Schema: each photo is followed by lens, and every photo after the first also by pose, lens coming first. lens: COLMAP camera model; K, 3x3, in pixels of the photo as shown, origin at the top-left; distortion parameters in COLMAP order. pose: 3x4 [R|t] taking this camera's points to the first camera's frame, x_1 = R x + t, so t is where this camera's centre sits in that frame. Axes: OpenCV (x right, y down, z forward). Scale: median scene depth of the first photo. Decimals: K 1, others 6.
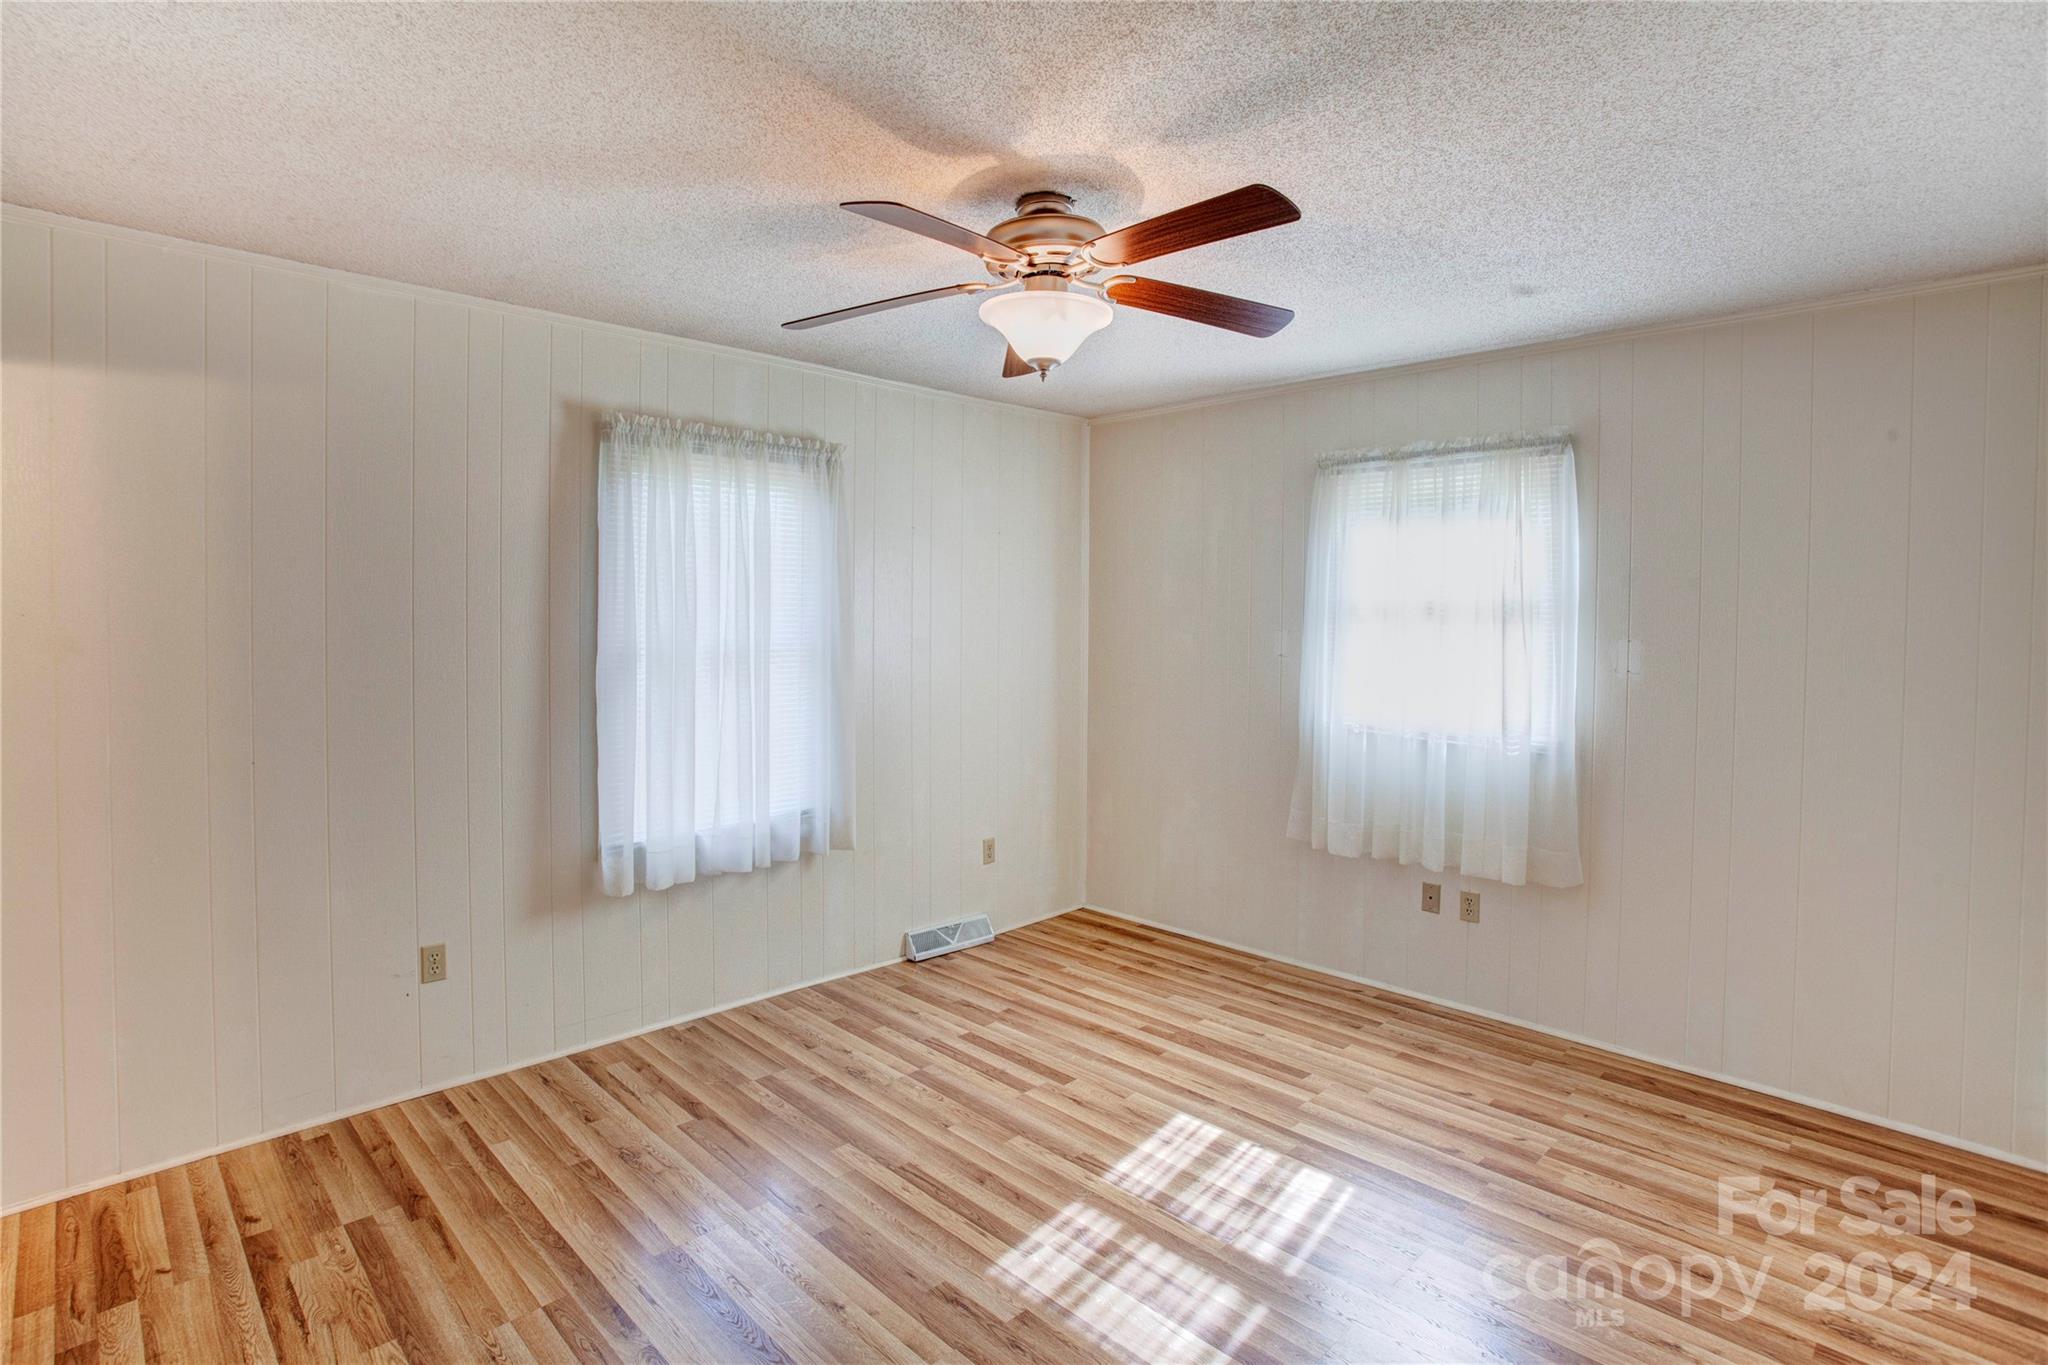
lens RADIAL K [[1000.6, 0, 995.8], [0, 1000.6, 671.8], [0, 0, 1]] dist [-0.075487, 0.029502]
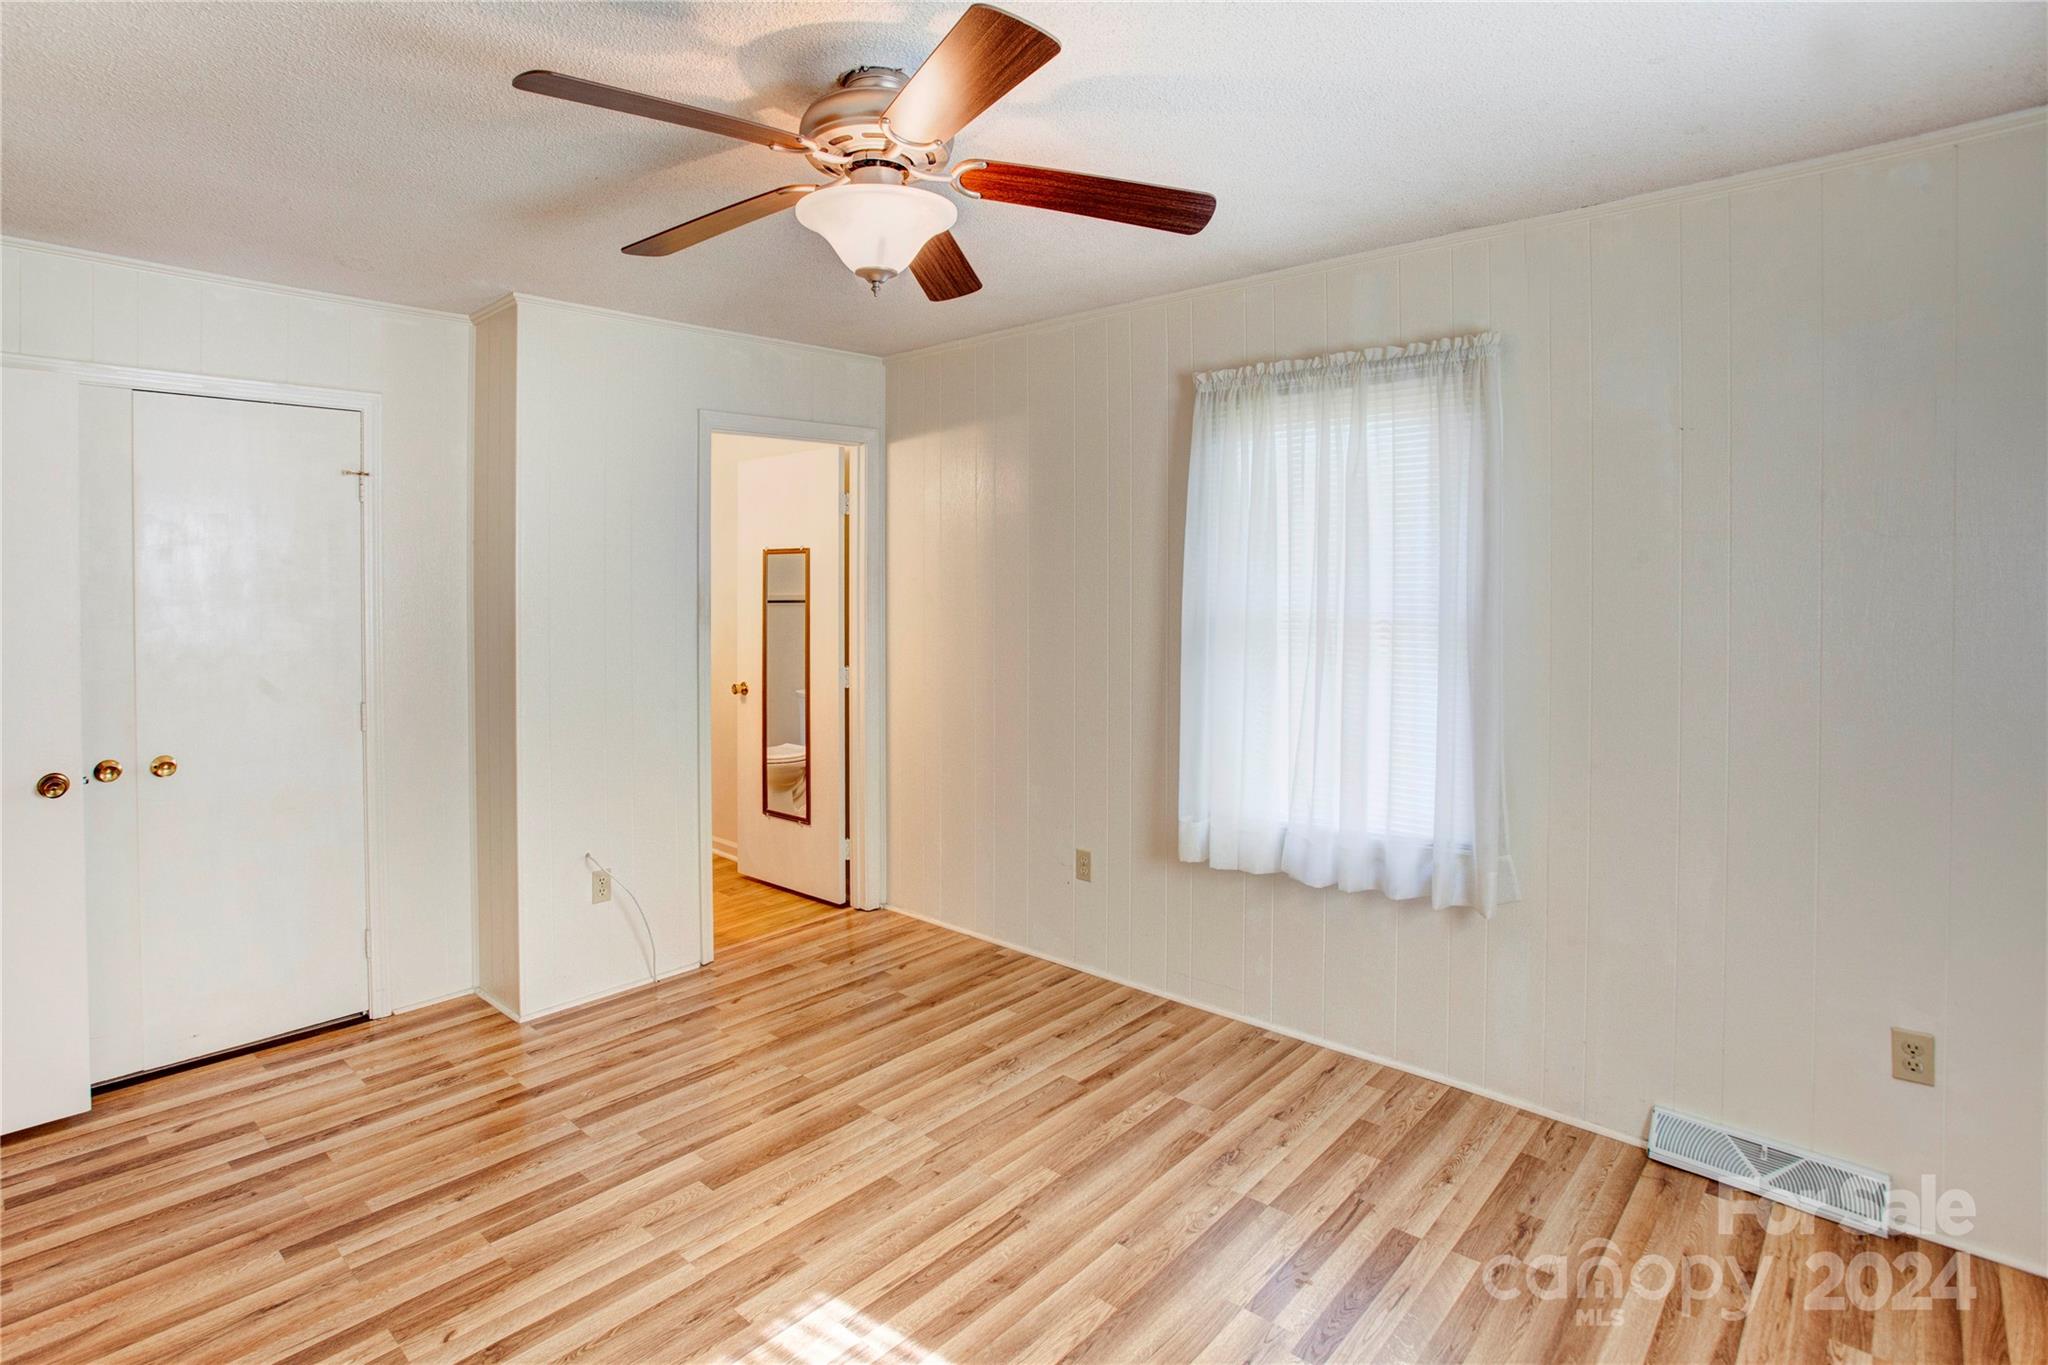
lens RADIAL K [[1022.3, 0, 1019.0], [0, 1022.3, 670.5], [0, 0, 1]] dist [-0.078628, 0.033833]
pose [[0.075645, 0.086795, -0.993350, 0.685505], [-0.051402, 0.995219, 0.083044, -0.049698], [0.995809, 0.044779, 0.079745, 0.831795]]
